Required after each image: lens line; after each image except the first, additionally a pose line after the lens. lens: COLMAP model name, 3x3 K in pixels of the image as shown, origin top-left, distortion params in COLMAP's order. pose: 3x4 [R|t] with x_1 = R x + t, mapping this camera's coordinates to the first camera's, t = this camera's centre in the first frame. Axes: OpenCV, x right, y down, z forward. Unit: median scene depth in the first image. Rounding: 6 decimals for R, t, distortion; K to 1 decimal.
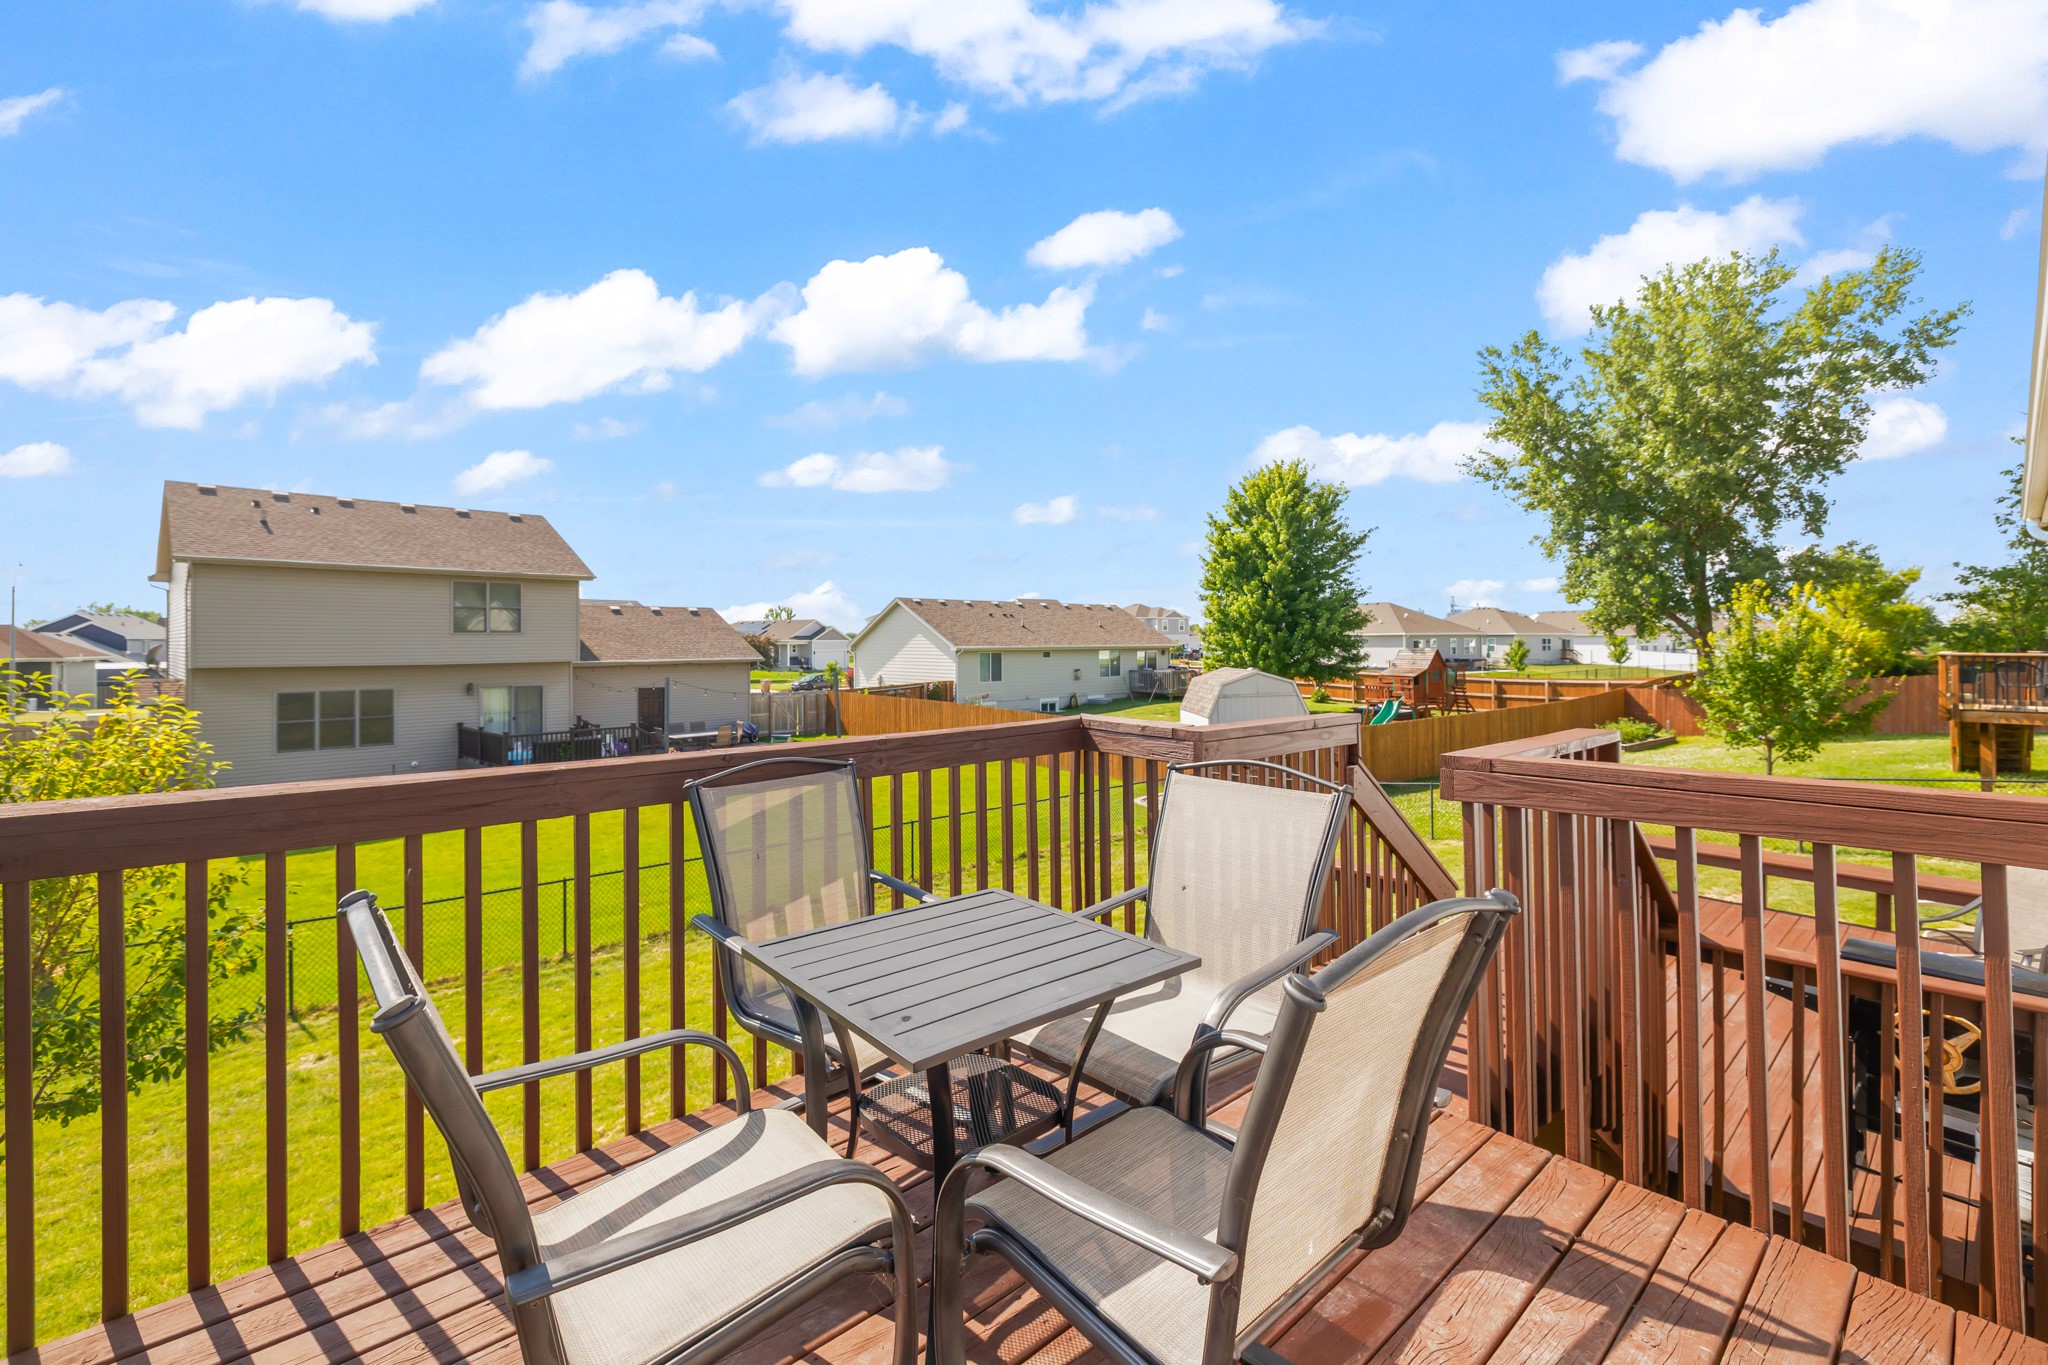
lens RADIAL K [[873.2, 0, 1016.7], [0, 873.2, 654.5], [0, 0, 1]] dist [-0.000084, 0.000064]
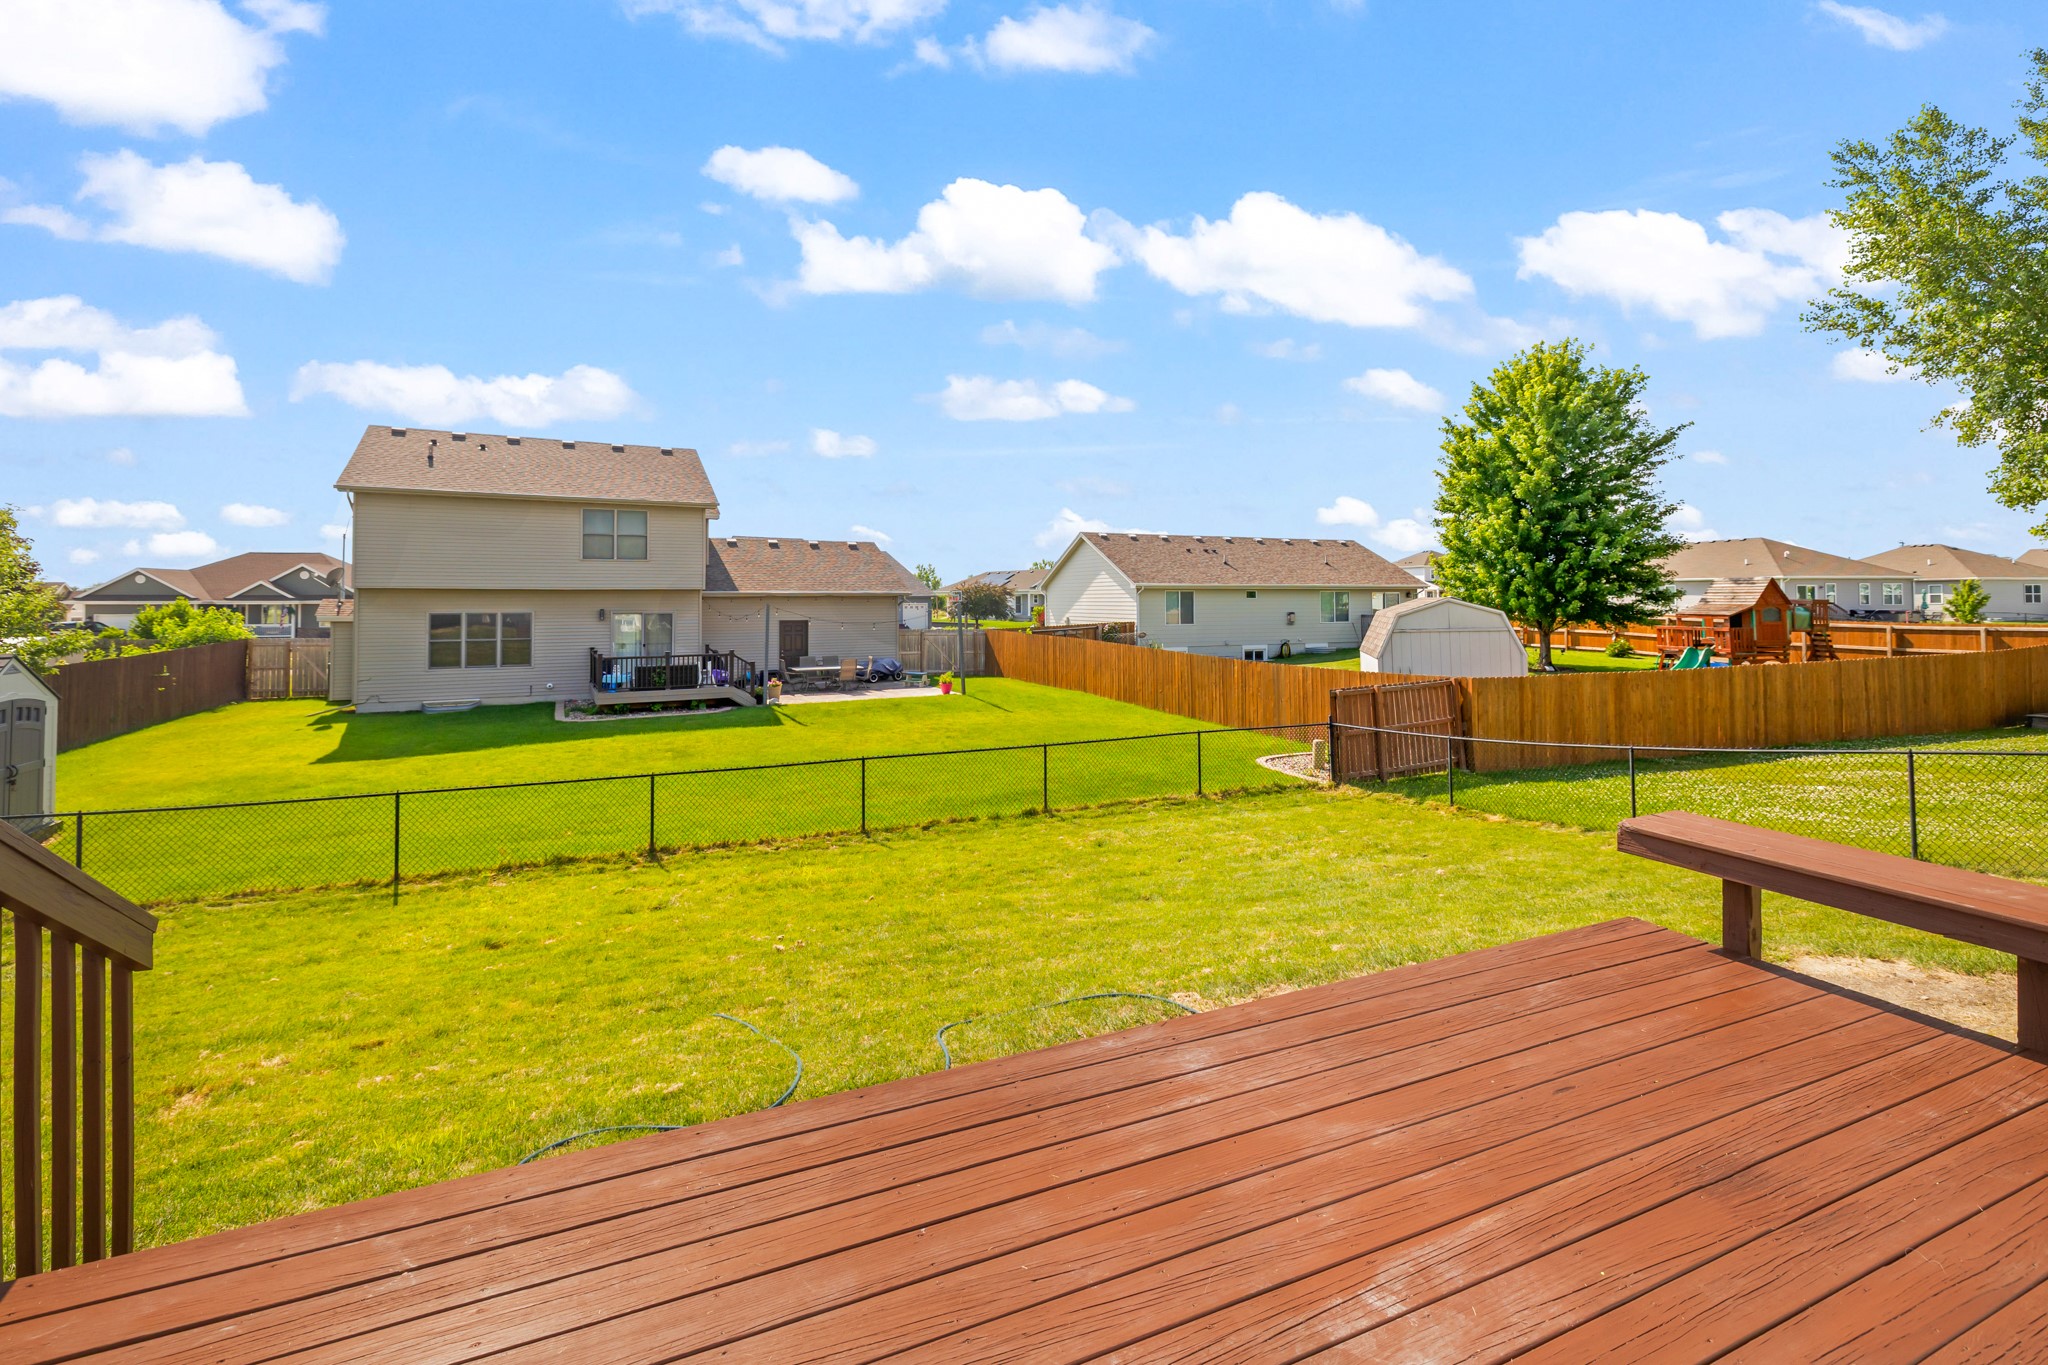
lens RADIAL K [[895.6, 0, 1023.1], [0, 895.6, 593.6], [0, 0, 1]] dist [0.003897, -0.000331]
pose [[0.951469, -0.000585, -0.307743, 0.109626], [-0.005855, 0.999783, -0.020002, 0.021610], [0.307688, 0.020833, 0.951259, 0.099492]]
